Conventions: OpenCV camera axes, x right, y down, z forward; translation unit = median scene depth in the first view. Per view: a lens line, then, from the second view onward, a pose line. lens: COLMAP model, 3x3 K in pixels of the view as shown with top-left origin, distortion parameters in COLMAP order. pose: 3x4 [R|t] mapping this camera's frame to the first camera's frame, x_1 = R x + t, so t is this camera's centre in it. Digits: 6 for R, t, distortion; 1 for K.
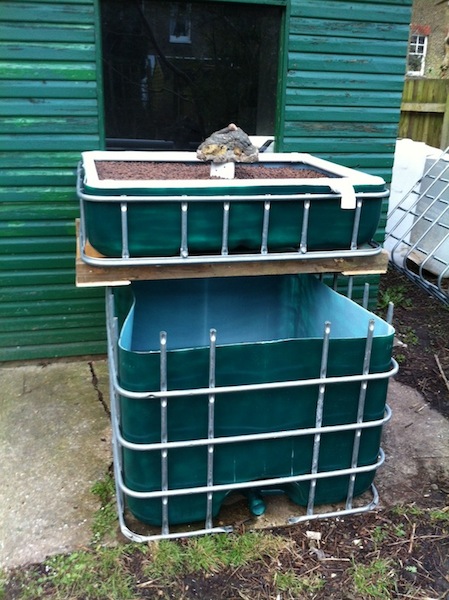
lens RADIAL K [[565.0, 0, 225.0], [0, 565.0, 301.1], [0, 0, 1]] dist [0.035855, -0.141730]
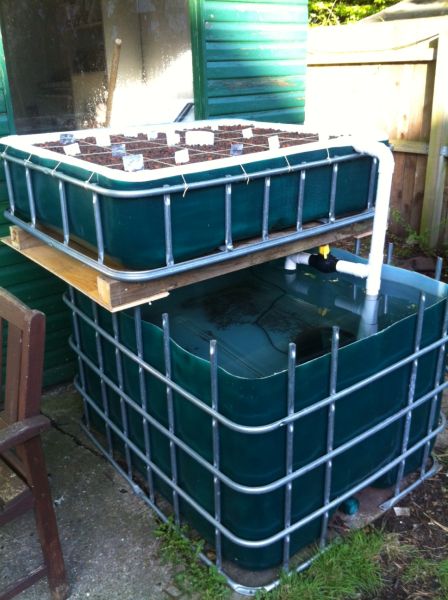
lens RADIAL K [[565.0, 0, 224.5], [0, 565.0, 301.1], [0, 0, 1]] dist [0.035855, -0.141730]
pose [[0.903519, -0.211491, 0.372725, -0.302432], [0.189420, 0.977256, 0.095343, -0.064165], [-0.384412, -0.015543, 0.923031, 0.180933]]
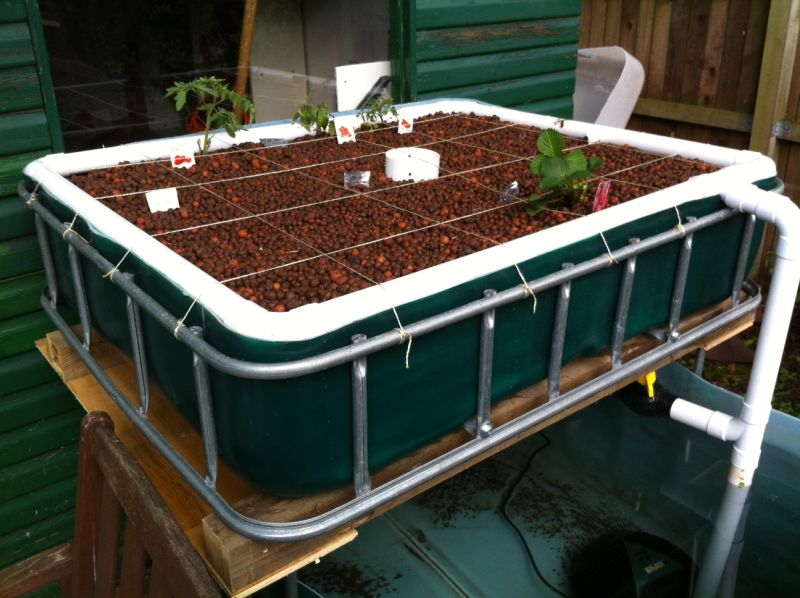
lens RADIAL K [[753.4, 0, 415.9], [0, 753.4, 296.2], [0, 0, 1]] dist [0.035855, -0.141730]
pose [[0.901396, -0.214034, 0.376398, -0.219775], [0.182931, 0.976141, 0.116986, -0.182268], [-0.392456, -0.036596, 0.919043, 0.408326]]
